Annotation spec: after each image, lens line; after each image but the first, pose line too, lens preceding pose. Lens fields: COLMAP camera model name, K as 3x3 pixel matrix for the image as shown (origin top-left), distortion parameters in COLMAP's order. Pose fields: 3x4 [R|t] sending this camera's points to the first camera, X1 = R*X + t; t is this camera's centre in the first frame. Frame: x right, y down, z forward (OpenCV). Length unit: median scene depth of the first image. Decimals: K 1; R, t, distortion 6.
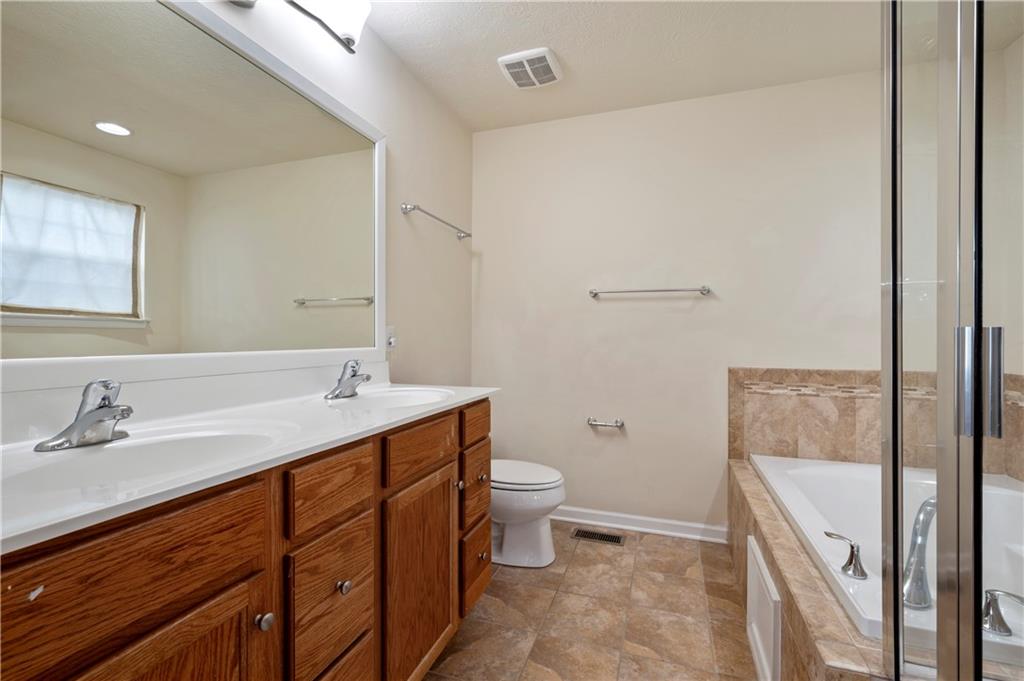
lens RADIAL K [[447.6, 0, 512.0], [0, 447.6, 340.5], [0, 0, 1]] dist [-0.001825, -0.000172]
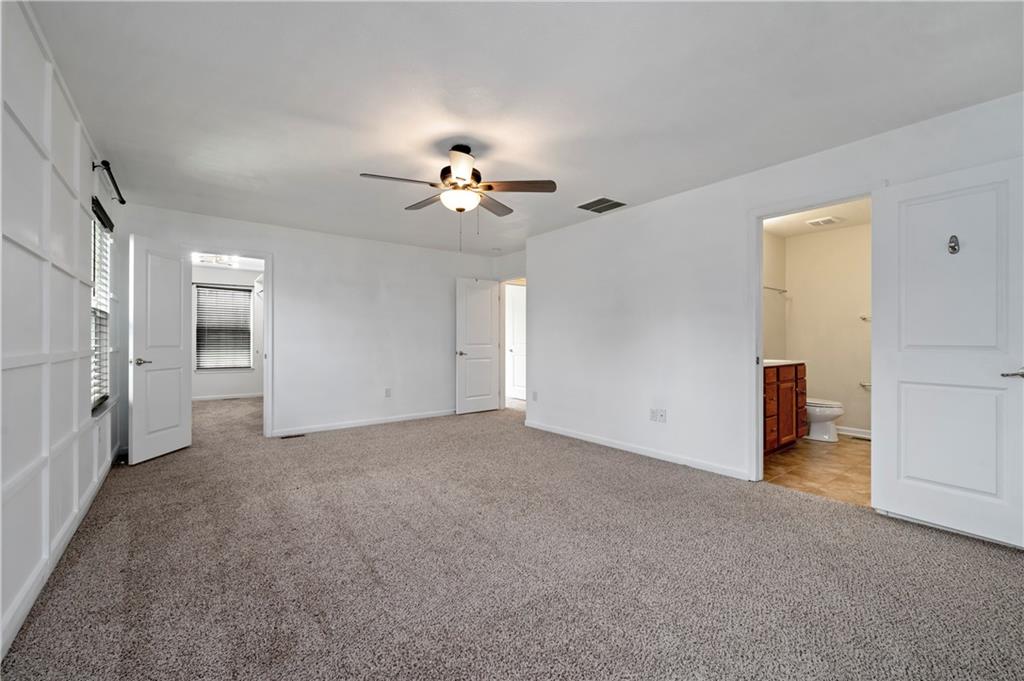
lens RADIAL K [[413.2, 0, 512.0], [0, 413.2, 340.5], [0, 0, 1]] dist [-0.000096, -0.000033]
pose [[0.837898, -0.002166, -0.545823, -0.171784], [-0.003627, 0.999948, -0.009537, 0.027100], [0.545815, 0.009970, 0.837846, -1.957260]]
